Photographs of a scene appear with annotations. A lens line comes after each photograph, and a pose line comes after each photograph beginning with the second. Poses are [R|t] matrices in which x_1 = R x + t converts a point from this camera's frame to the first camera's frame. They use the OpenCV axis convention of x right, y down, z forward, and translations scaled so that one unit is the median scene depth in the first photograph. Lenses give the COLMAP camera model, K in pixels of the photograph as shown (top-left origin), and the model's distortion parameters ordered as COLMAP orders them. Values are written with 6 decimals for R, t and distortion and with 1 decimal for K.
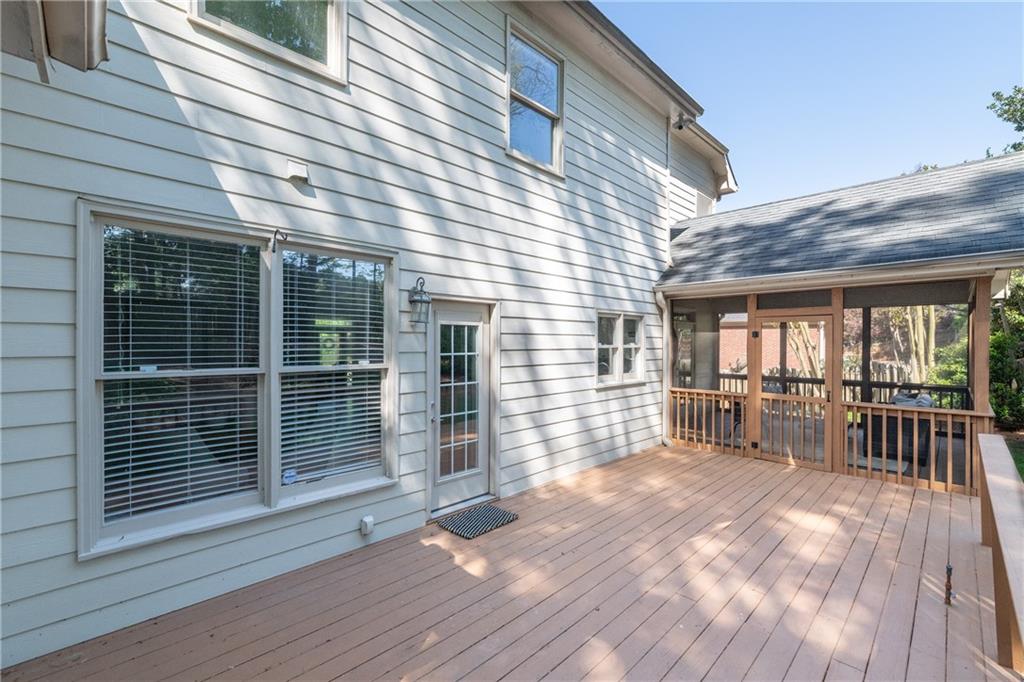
lens RADIAL K [[425.3, 0, 510.3], [0, 425.3, 342.5], [0, 0, 1]] dist [-0.002214, -0.000068]
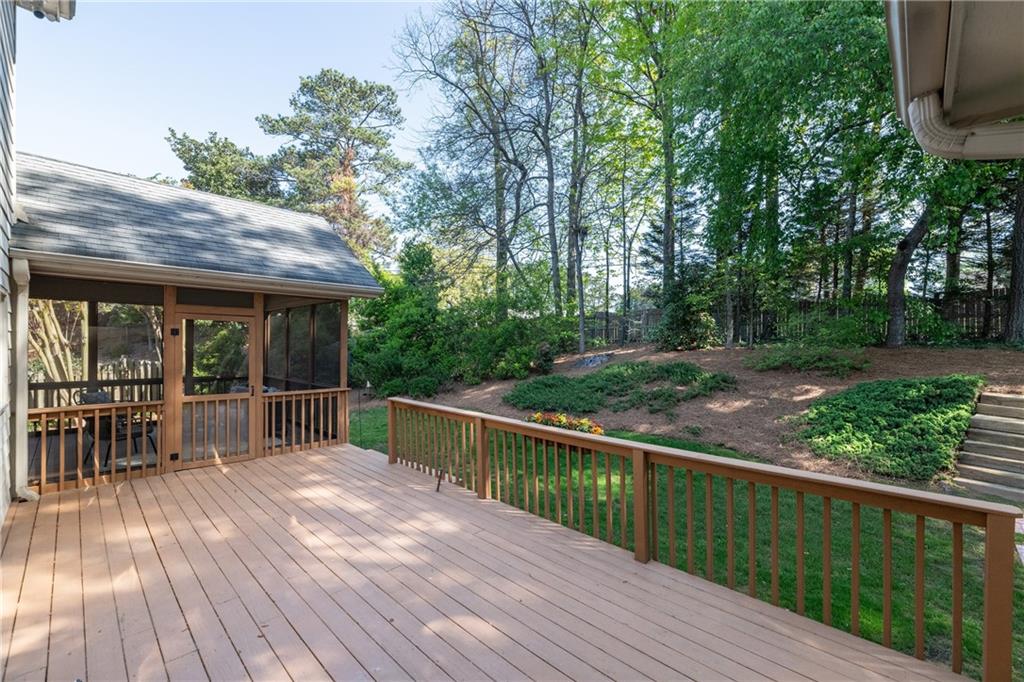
lens RADIAL K [[425.3, 0, 517.2], [0, 425.3, 338.9], [0, 0, 1]] dist [-0.002214, -0.000068]
pose [[-0.045070, 0.012268, 0.998909, -0.379005], [-0.013982, 0.999819, -0.012910, -0.002737], [-0.998886, -0.014548, -0.044890, 0.364689]]
